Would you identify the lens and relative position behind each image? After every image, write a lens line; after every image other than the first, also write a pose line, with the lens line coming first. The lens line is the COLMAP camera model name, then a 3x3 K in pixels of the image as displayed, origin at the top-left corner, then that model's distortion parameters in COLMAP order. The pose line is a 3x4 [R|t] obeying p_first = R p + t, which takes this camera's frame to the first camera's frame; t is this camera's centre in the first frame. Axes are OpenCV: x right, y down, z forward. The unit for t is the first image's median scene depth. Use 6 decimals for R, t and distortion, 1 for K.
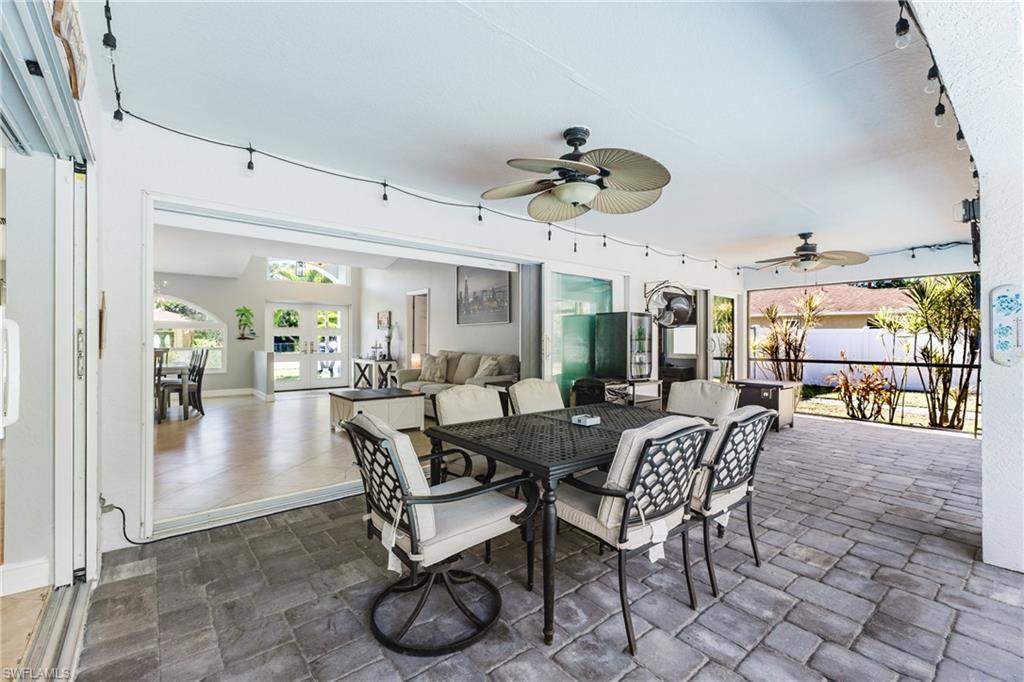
lens RADIAL K [[432.0, 0, 512.0], [0, 432.0, 341.0], [0, 0, 1]] dist [-0.001061, -0.000064]
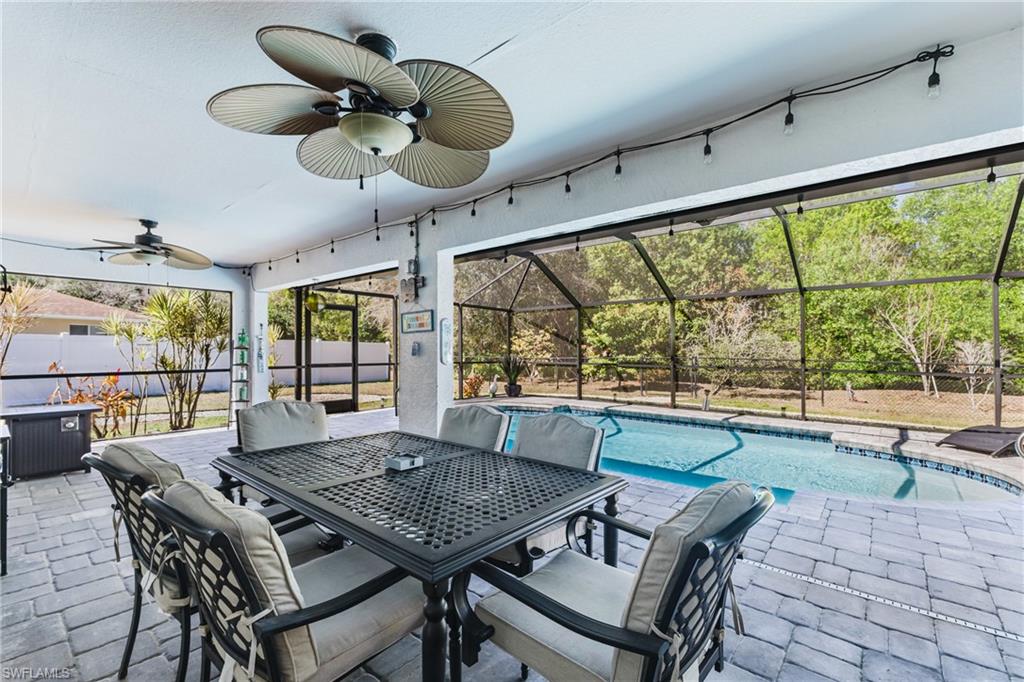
lens RADIAL K [[432.0, 0, 512.0], [0, 432.0, 341.0], [0, 0, 1]] dist [-0.001061, -0.000064]
pose [[-0.139483, 0.014560, 0.990117, -0.218290], [-0.000422, 0.999891, -0.014763, -0.004548], [-0.990224, -0.002477, -0.139461, 0.379540]]
